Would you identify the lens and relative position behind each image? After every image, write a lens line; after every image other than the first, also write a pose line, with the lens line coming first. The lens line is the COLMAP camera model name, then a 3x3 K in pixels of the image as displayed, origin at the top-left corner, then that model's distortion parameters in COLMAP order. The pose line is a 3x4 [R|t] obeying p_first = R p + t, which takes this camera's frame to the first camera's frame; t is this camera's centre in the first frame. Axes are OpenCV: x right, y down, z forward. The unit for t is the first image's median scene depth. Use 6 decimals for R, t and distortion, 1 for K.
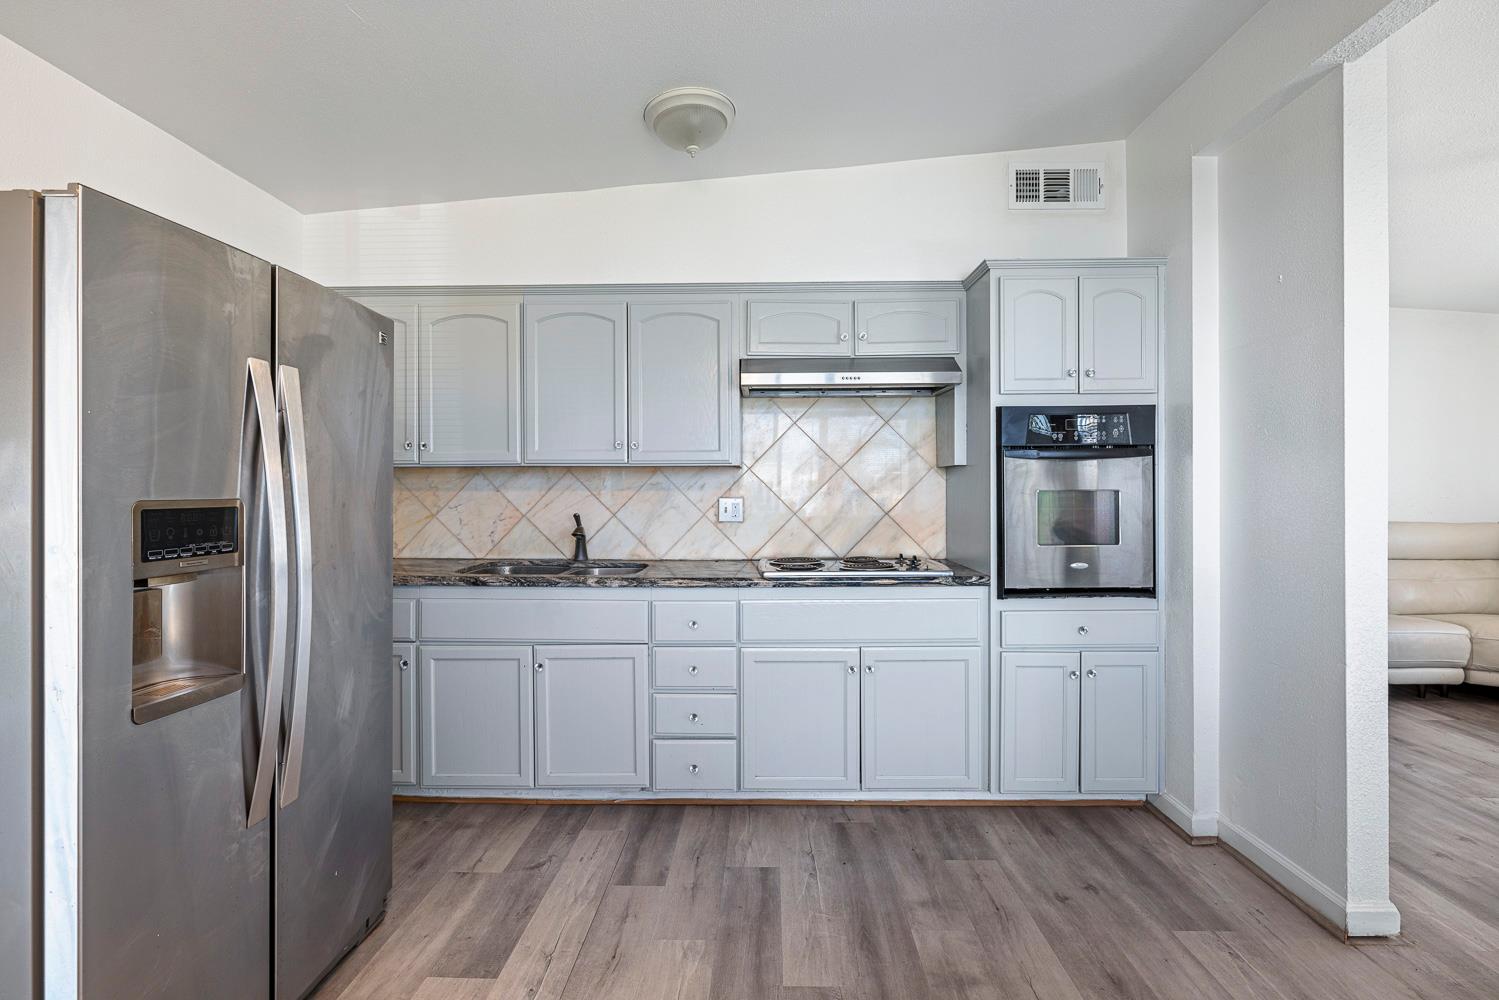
lens RADIAL K [[673.4, 0, 758.0], [0, 673.4, 491.8], [0, 0, 1]] dist [-0.004235, 0.000748]
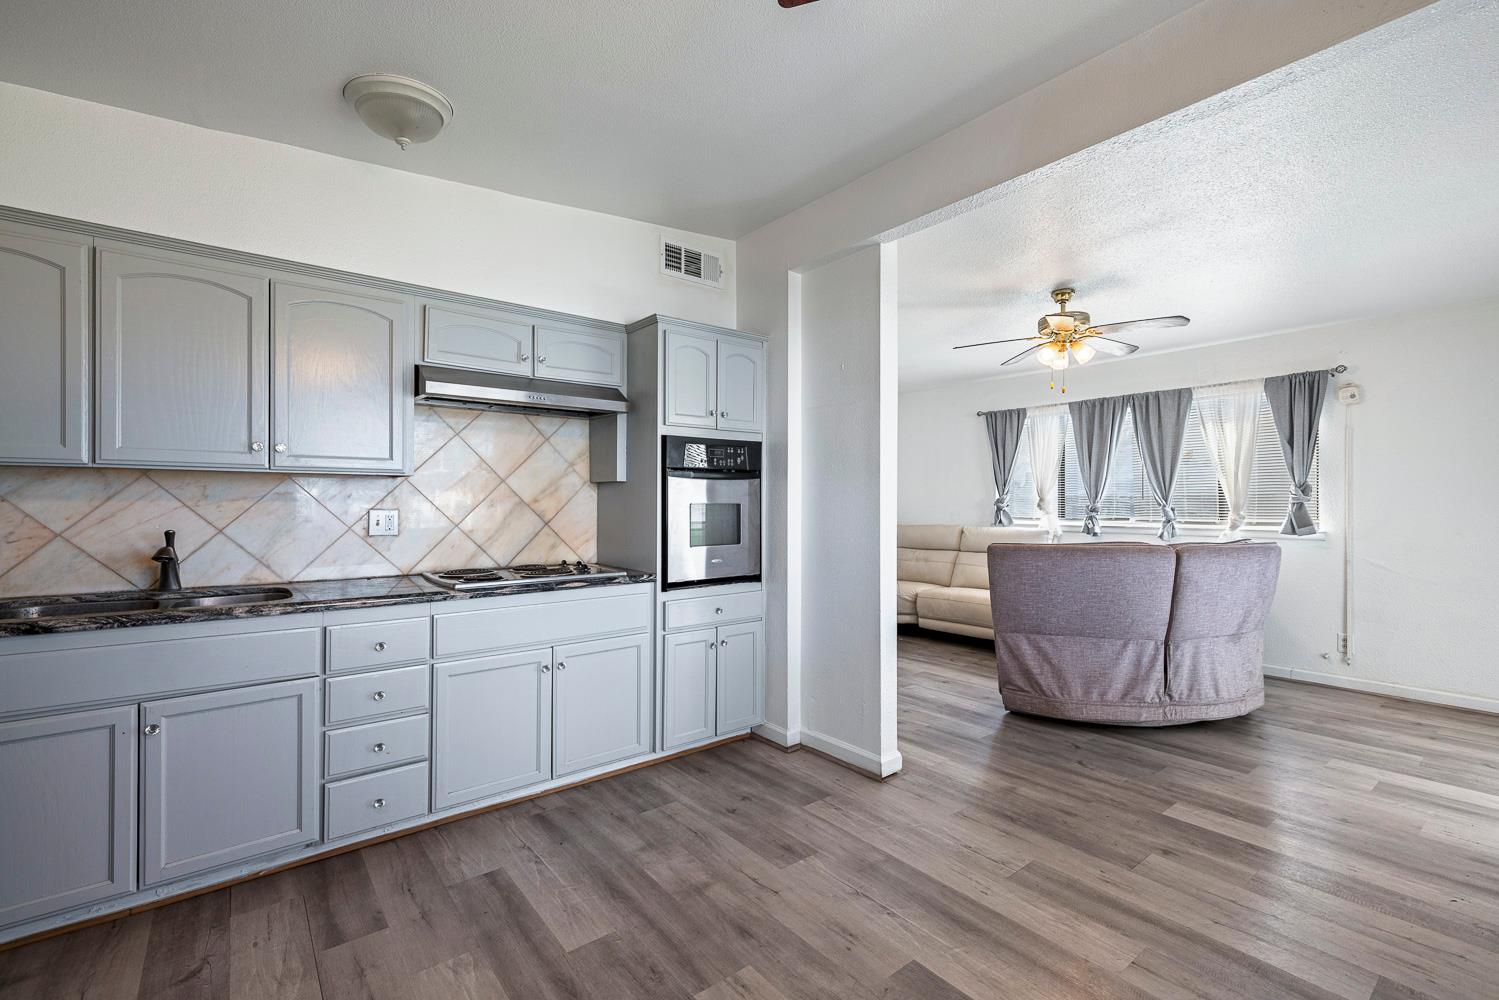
lens RADIAL K [[645.5, 0, 747.2], [0, 645.5, 498.7], [0, 0, 1]] dist [0.003224, 0.001066]
pose [[0.774560, 0.009090, 0.632435, -0.267358], [-0.003643, 0.999944, -0.009912, 0.000922], [-0.632490, 0.005374, 0.774550, -0.007658]]
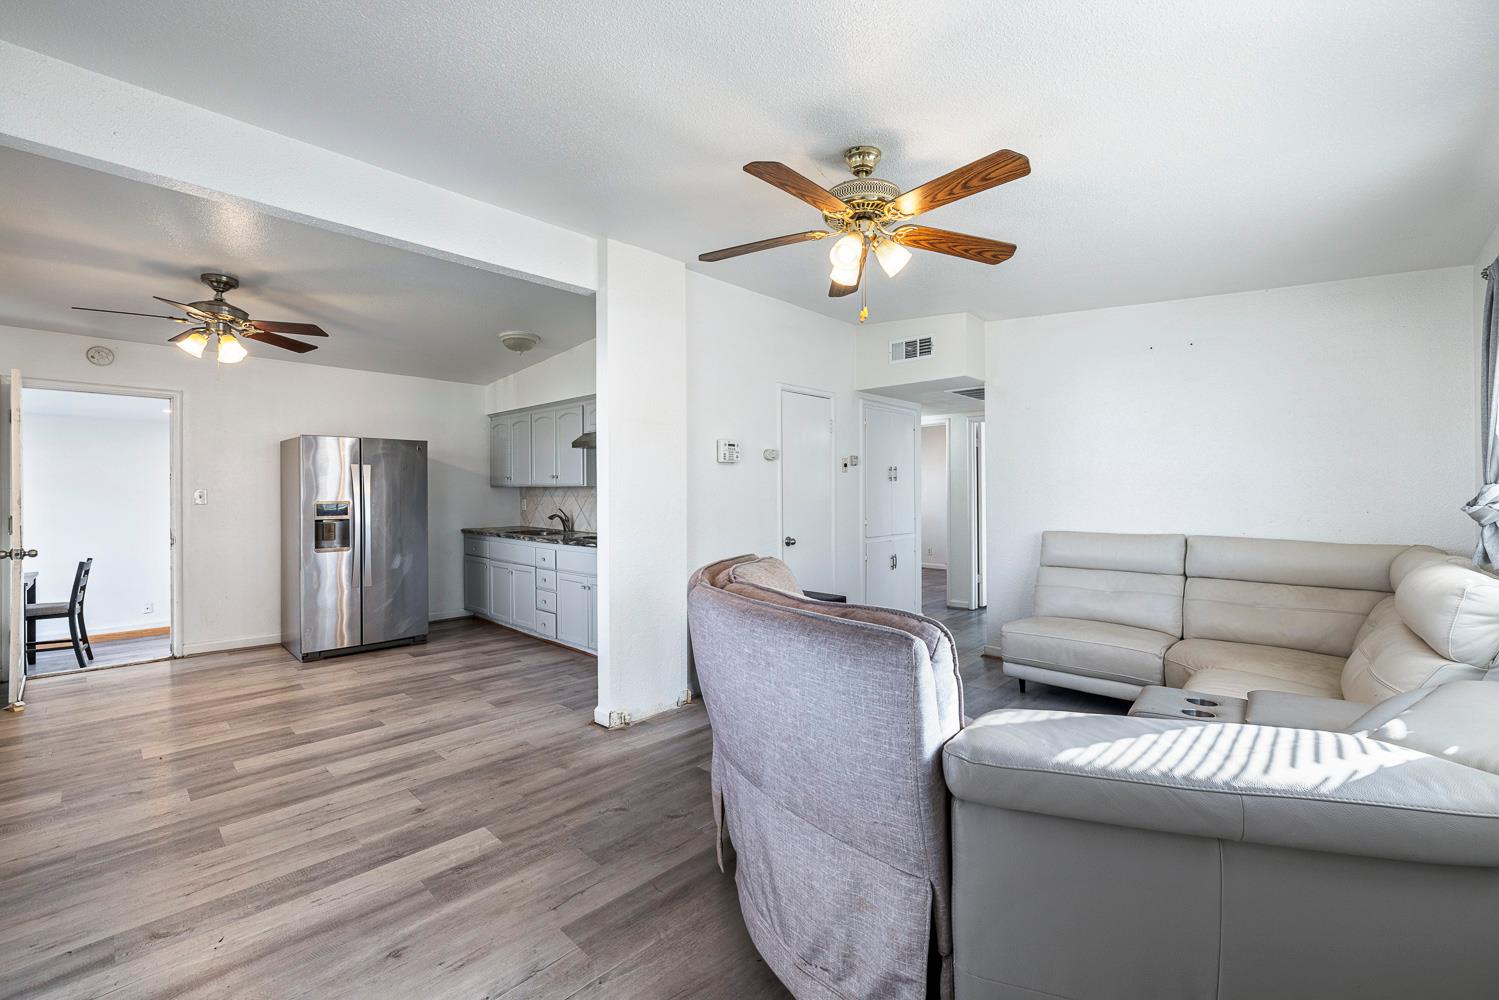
lens RADIAL K [[645.5, 0, 778.5], [0, 645.5, 499.0], [0, 0, 1]] dist [0.003224, 0.001066]
pose [[0.744209, 0.006641, -0.667914, 1.870001], [0.000770, 0.999941, 0.010801, -0.023695], [0.667947, -0.008552, 0.744160, -0.056377]]
